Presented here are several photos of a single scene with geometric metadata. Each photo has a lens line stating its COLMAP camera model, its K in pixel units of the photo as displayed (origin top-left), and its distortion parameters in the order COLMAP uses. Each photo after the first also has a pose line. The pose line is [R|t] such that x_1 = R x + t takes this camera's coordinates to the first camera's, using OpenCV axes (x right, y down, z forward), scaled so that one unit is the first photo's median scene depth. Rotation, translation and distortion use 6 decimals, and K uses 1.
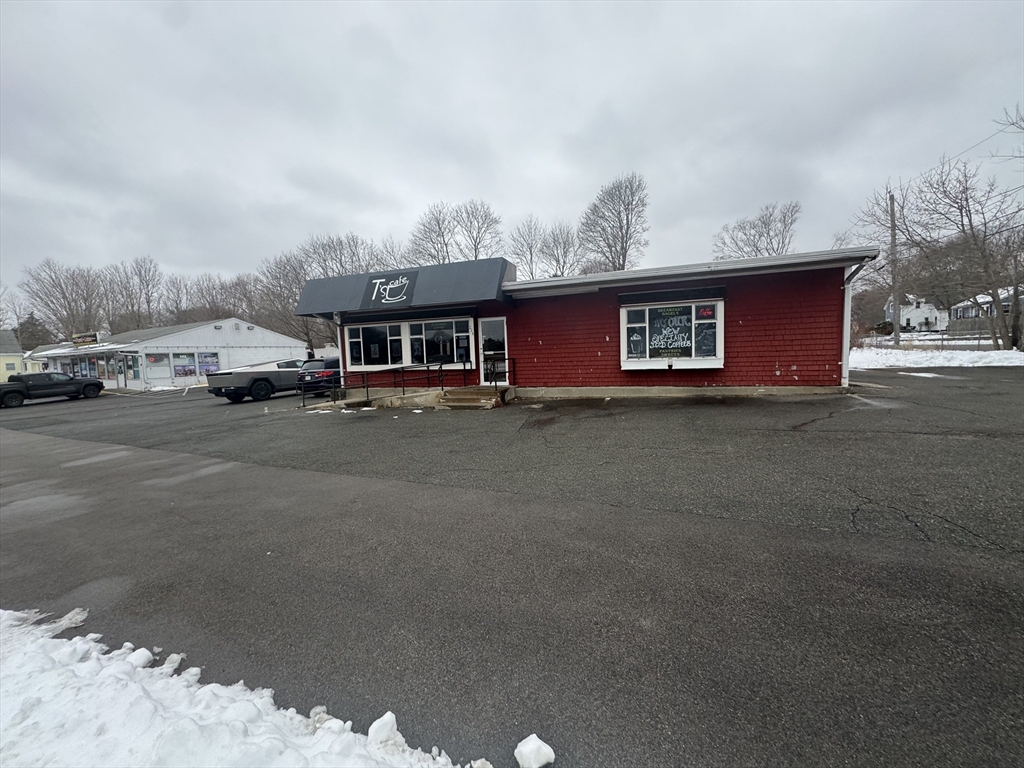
lens RADIAL K [[422.0, 0, 512.1], [0, 422.0, 381.2], [0, 0, 1]] dist [-0.002417, -0.000230]
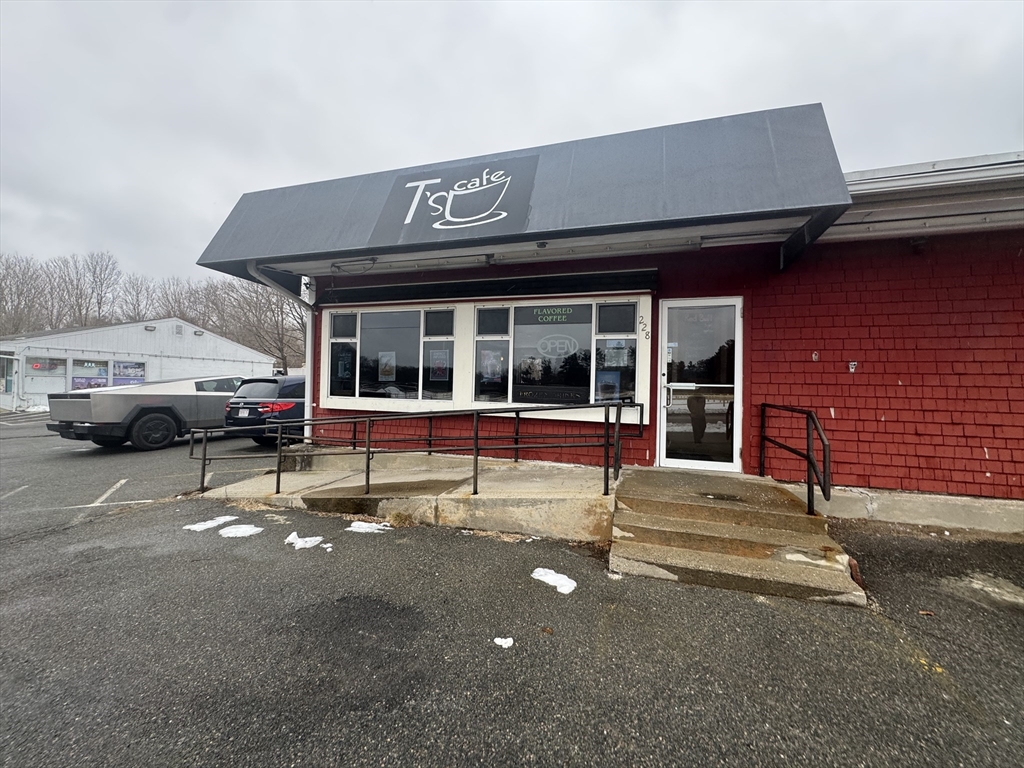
lens RADIAL K [[422.0, 0, 512.1], [0, 422.0, 381.2], [0, 0, 1]] dist [-0.002417, -0.000230]
pose [[0.997468, 0.058825, 0.039973, -0.217431], [-0.055458, 0.995196, -0.080676, -0.028522], [-0.044527, 0.078255, 0.995939, 0.569339]]
